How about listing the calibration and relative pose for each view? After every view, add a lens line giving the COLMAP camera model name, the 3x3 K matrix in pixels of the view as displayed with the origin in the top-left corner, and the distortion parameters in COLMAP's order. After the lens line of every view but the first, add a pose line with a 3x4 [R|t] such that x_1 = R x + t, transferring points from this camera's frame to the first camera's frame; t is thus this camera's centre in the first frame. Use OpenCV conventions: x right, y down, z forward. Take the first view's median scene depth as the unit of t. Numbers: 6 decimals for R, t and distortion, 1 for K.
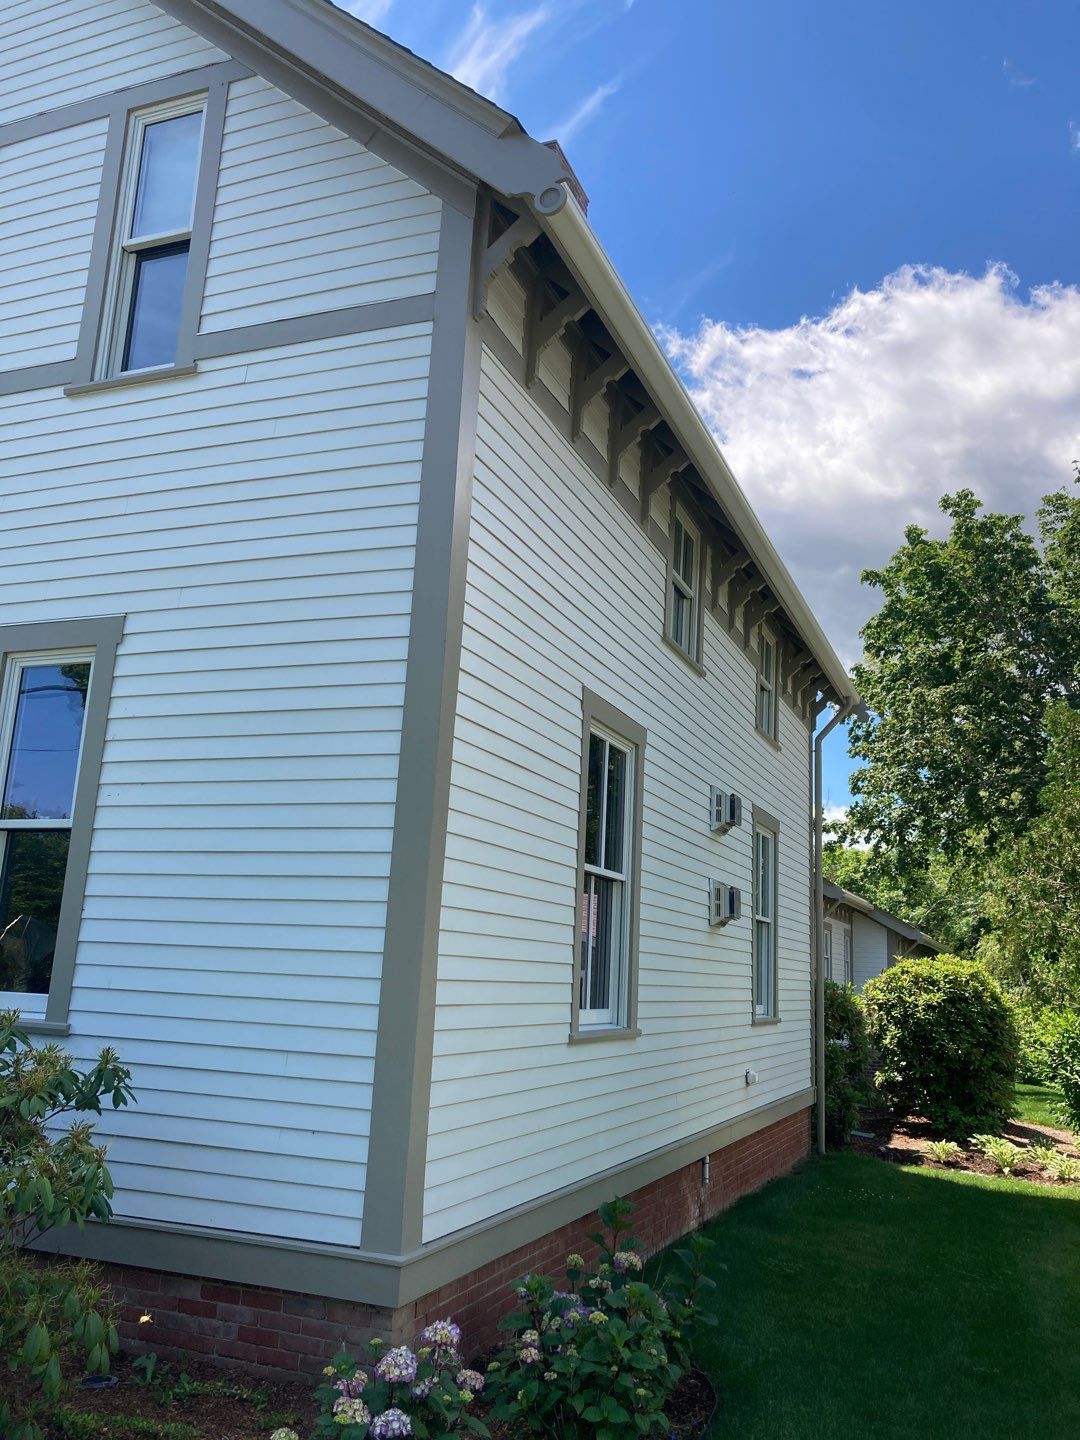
lens RADIAL K [[1162.3, 0, 540.0], [0, 1162.3, 720.0], [0, 0, 1]] dist [0.051700, -0.000312]
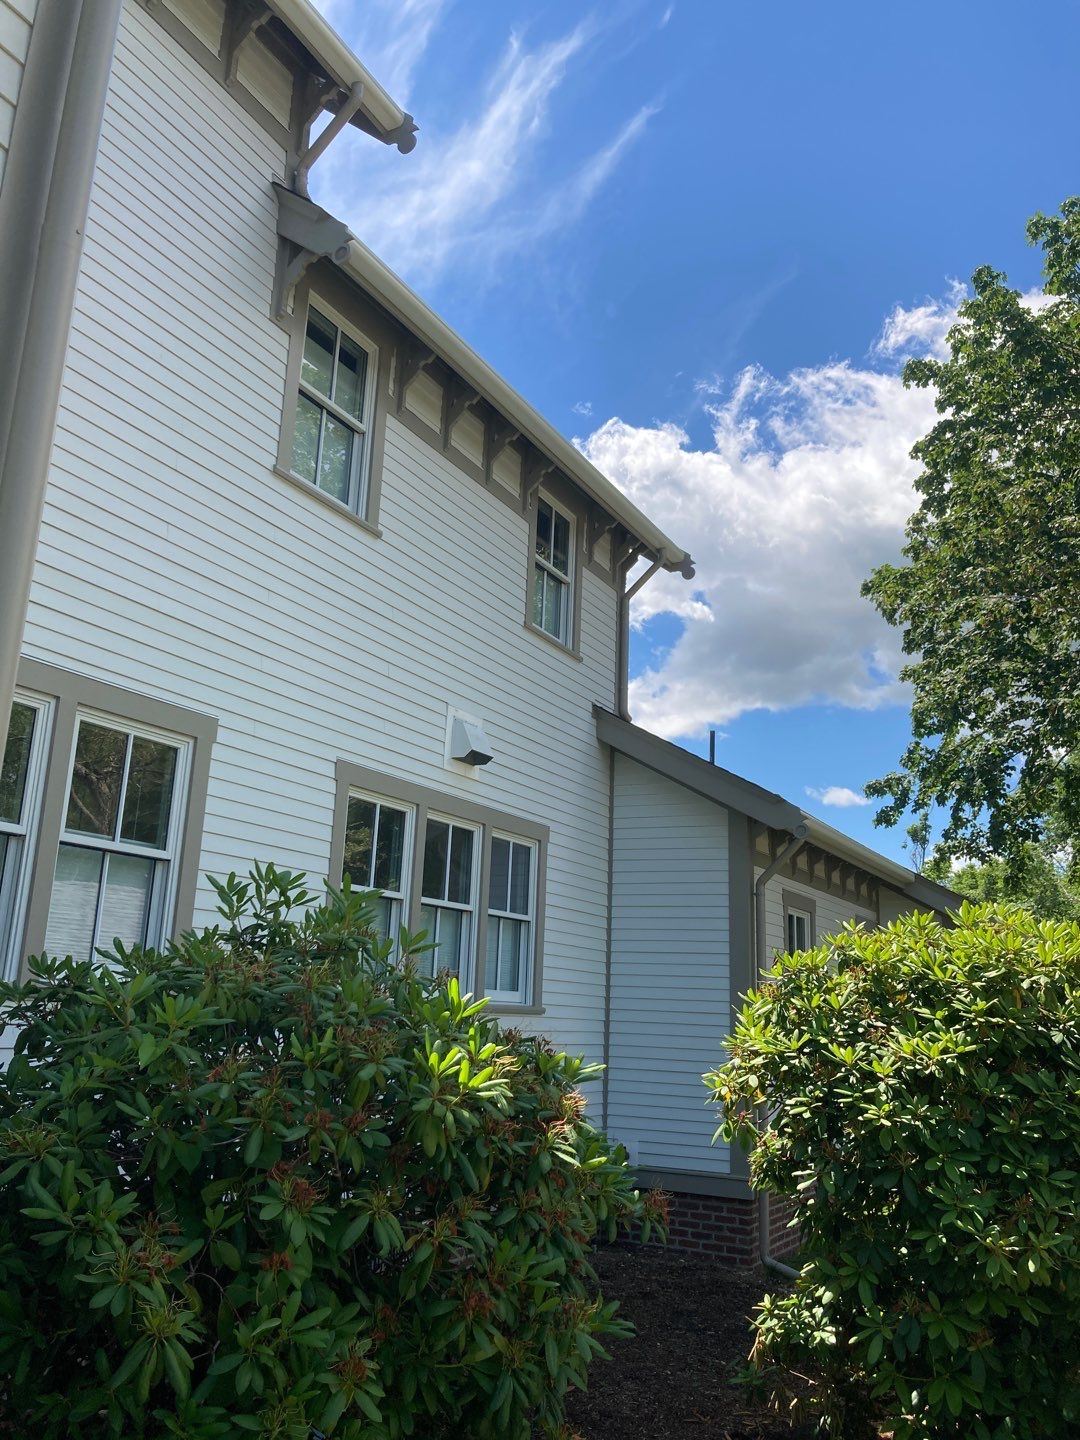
lens RADIAL K [[1162.3, 0, 540.0], [0, 1162.3, 720.0], [0, 0, 1]] dist [0.051700, -0.000312]
pose [[0.994017, -0.037527, -0.102575, 0.143411], [0.033420, 0.998581, -0.041468, 0.087377], [0.103986, 0.037792, 0.993861, 0.370657]]
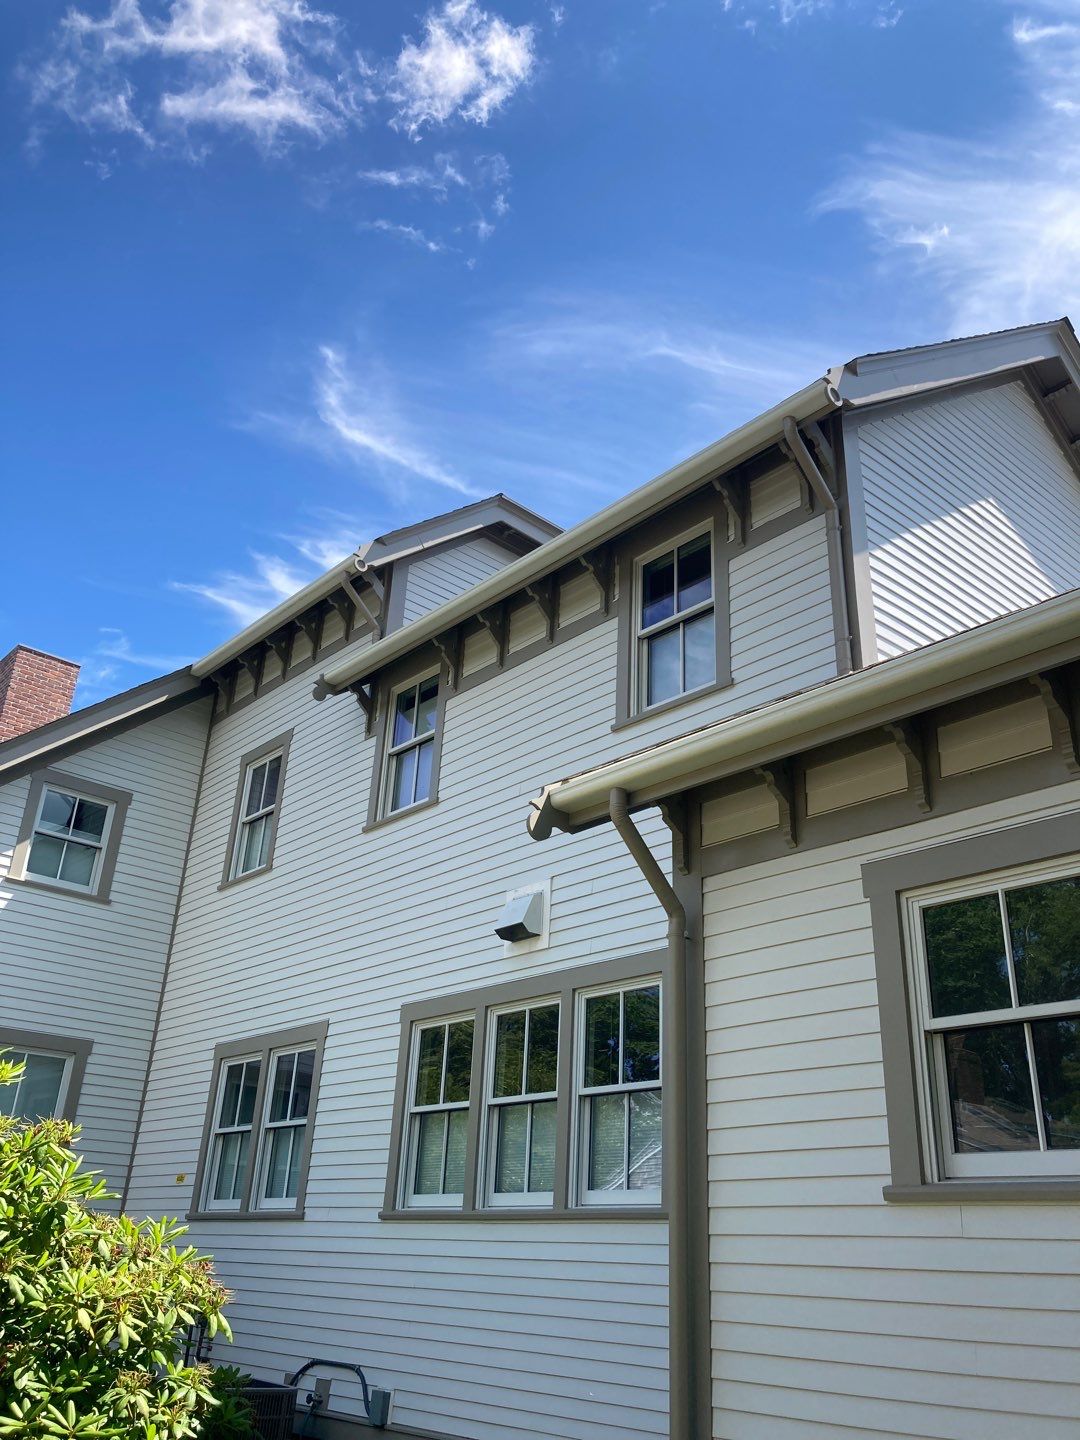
lens RADIAL K [[1162.3, 0, 540.0], [0, 1162.3, 720.0], [0, 0, 1]] dist [0.051700, -0.000312]
pose [[-0.429178, -0.424840, -0.797068, 0.359928], [0.145615, 0.838385, -0.525268, 0.200561], [0.891405, -0.341499, -0.297953, 0.817395]]
